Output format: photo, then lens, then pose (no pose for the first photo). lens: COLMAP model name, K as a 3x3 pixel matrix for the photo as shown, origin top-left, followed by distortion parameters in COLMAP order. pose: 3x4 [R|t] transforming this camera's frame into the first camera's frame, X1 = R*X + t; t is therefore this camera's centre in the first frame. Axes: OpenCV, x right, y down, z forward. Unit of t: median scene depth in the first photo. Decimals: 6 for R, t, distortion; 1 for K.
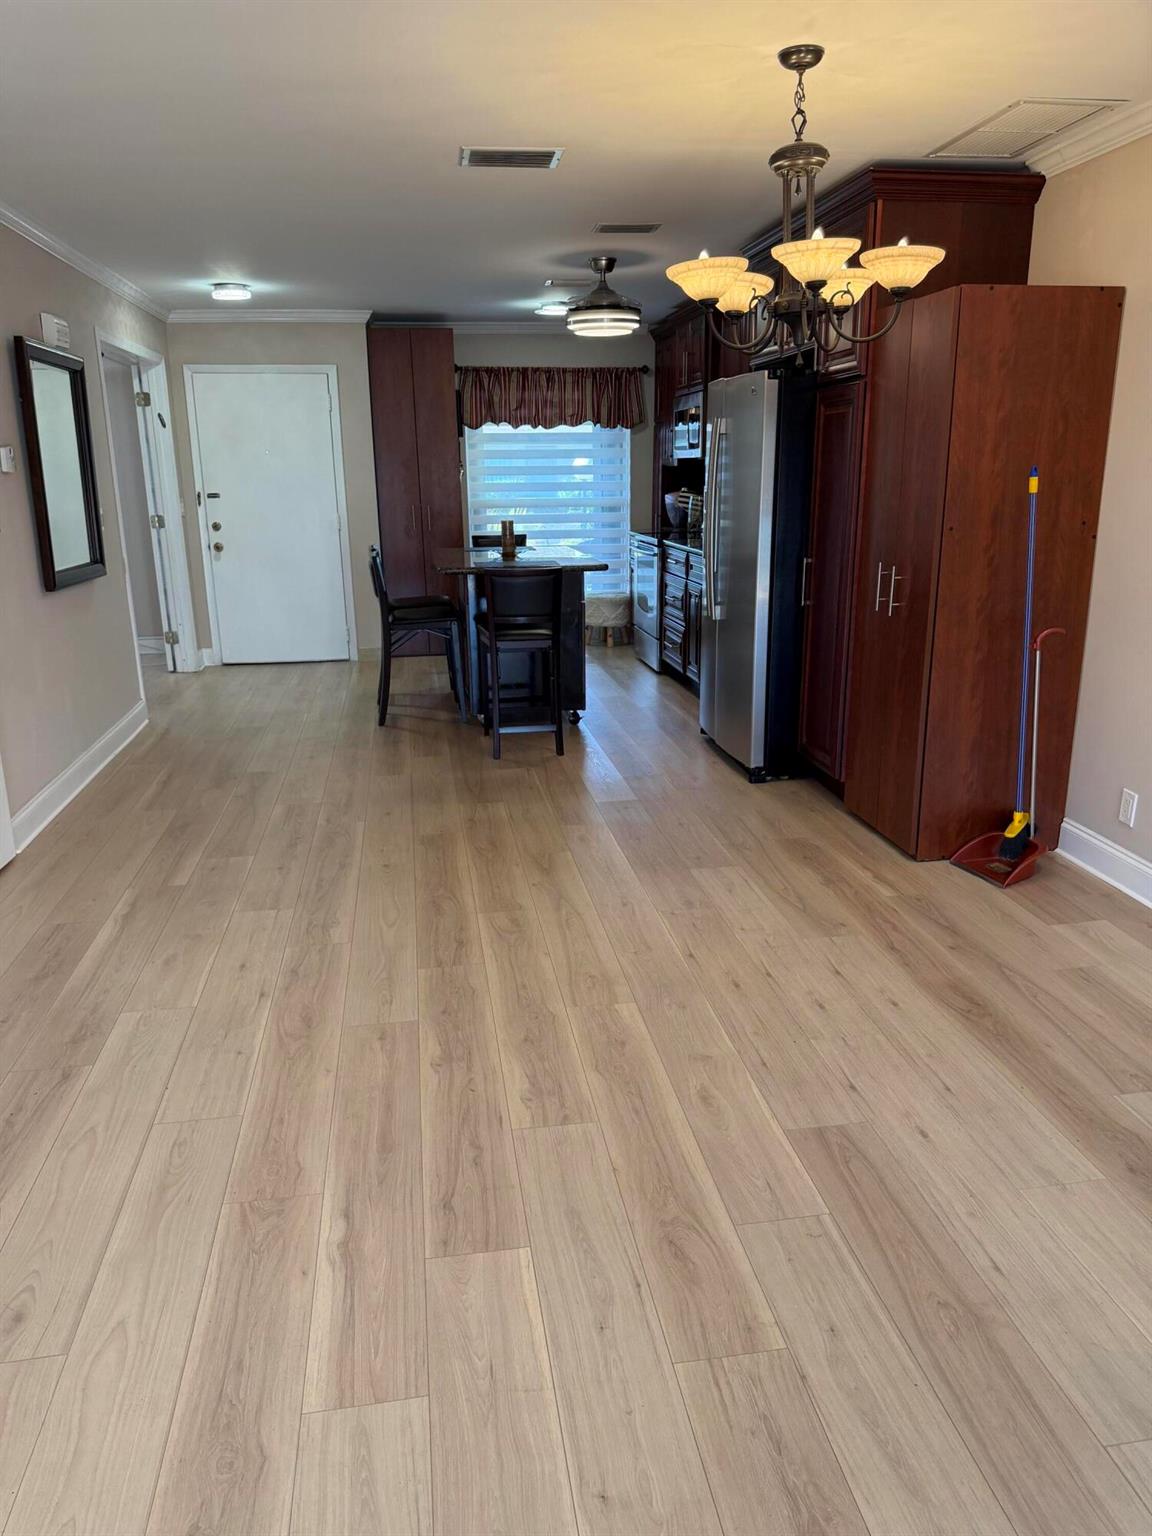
lens RADIAL K [[1098.0, 0, 578.7], [0, 1098.0, 760.4], [0, 0, 1]] dist [0.109147, -0.150429]
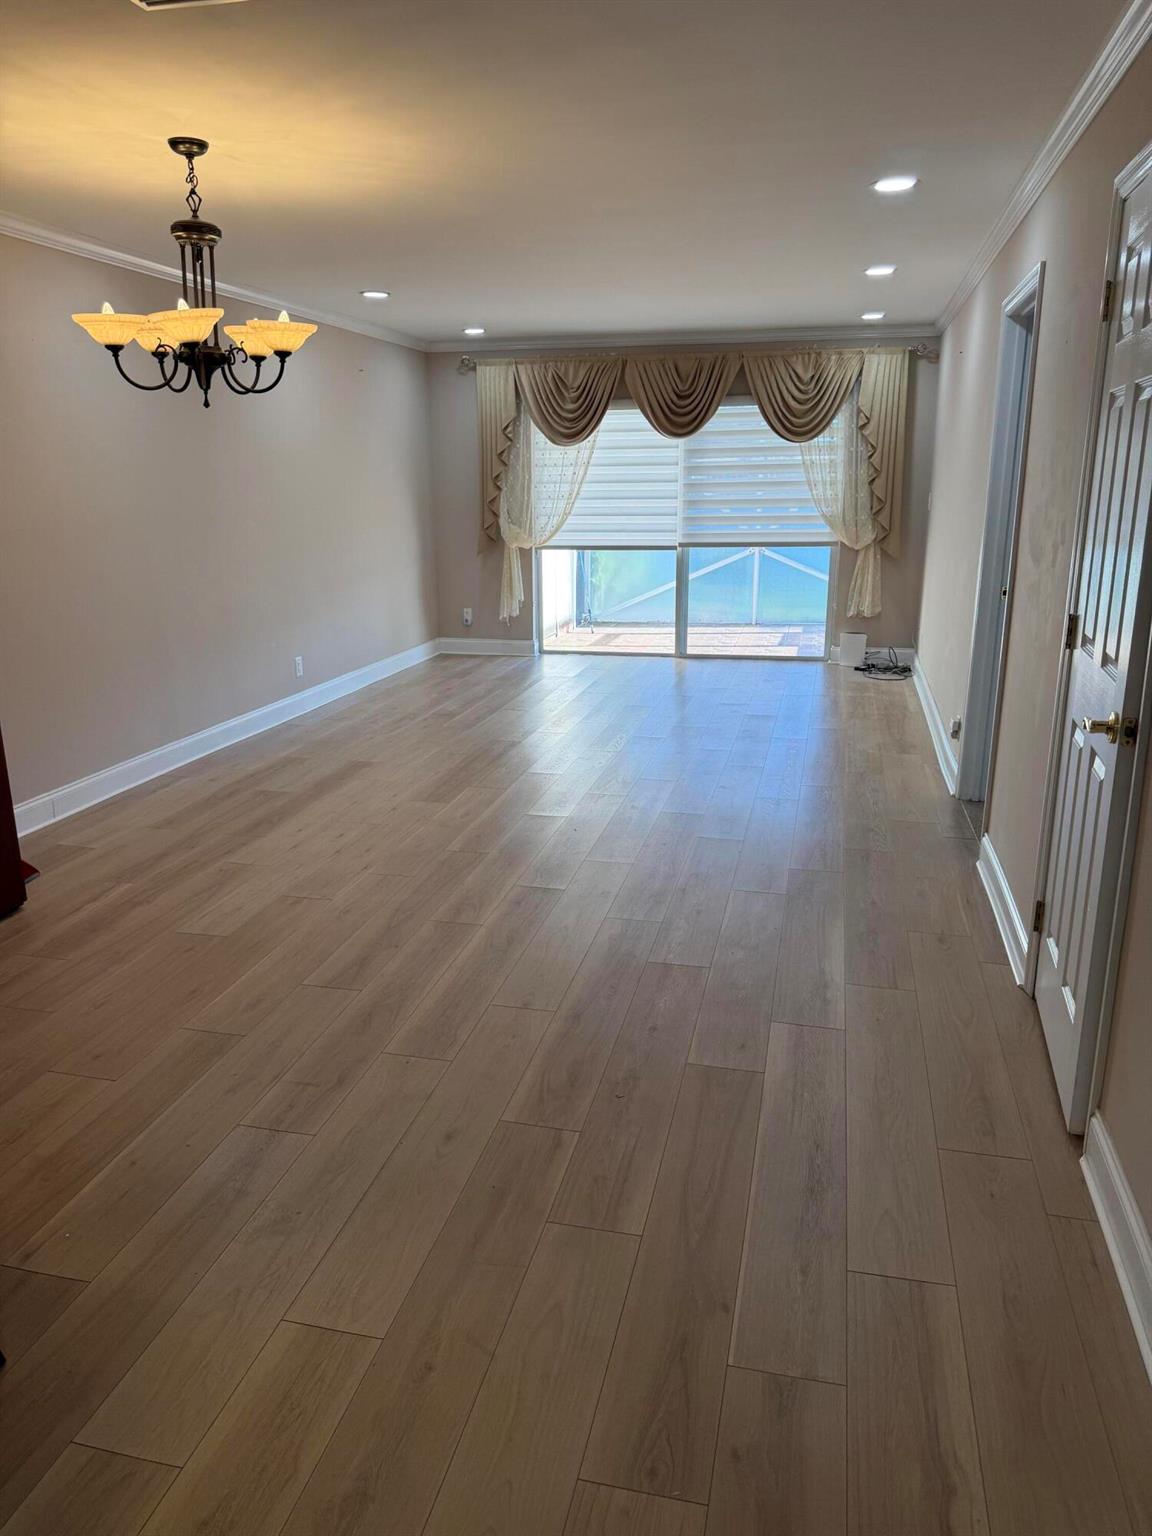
lens RADIAL K [[1098.0, 0, 578.7], [0, 1098.0, 760.4], [0, 0, 1]] dist [0.109147, -0.150429]
pose [[-0.927631, -0.079189, 0.365006, -0.536918], [0.111267, 0.874301, 0.472459, -0.468126], [-0.356538, 0.478881, -0.802218, 1.712465]]
